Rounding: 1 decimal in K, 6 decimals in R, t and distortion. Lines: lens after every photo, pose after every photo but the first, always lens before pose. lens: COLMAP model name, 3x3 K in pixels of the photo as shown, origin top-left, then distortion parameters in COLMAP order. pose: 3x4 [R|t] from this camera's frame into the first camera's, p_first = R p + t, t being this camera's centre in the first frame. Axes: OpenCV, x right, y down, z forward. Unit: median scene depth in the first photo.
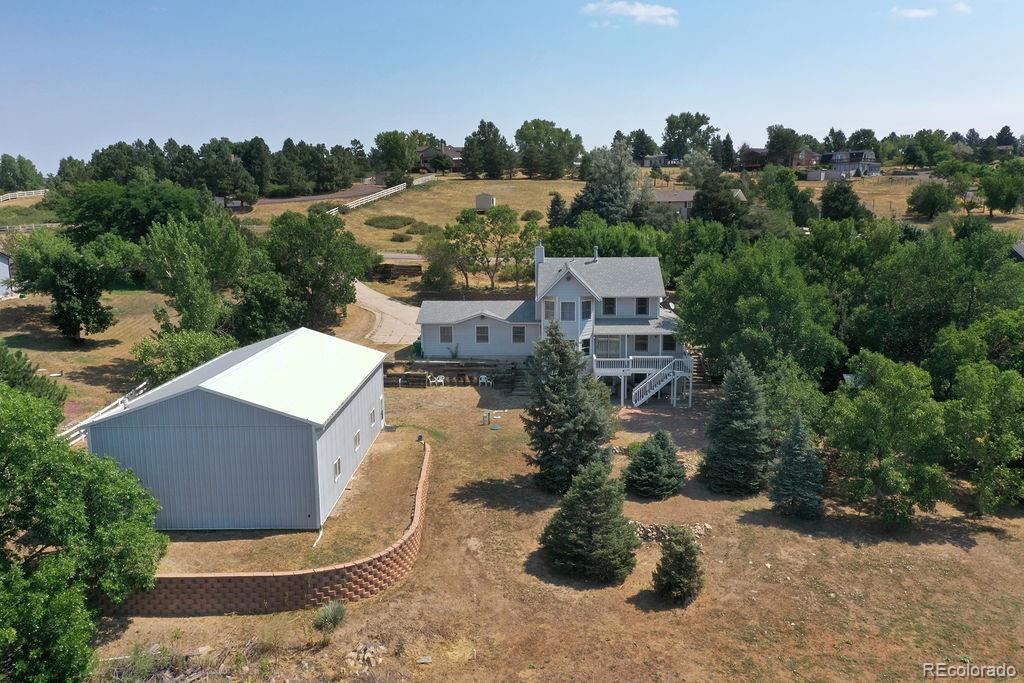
lens RADIAL K [[824.7, 0, 513.1], [0, 824.7, 338.3], [0, 0, 1]] dist [0.033235, -0.013135]
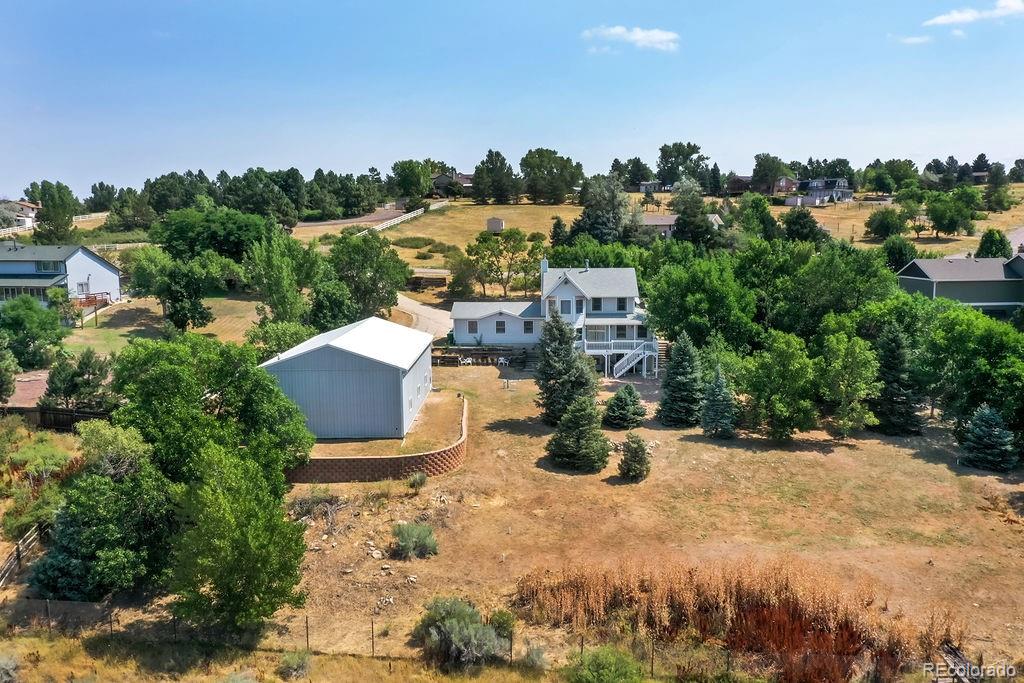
lens RADIAL K [[824.7, 0, 511.2], [0, 824.7, 344.1], [0, 0, 1]] dist [0.033235, -0.013135]
pose [[0.999986, 0.000931, -0.005286, -0.013634], [-0.001034, 0.999809, -0.019511, 0.047787], [0.005267, 0.019516, 0.999796, -0.305444]]
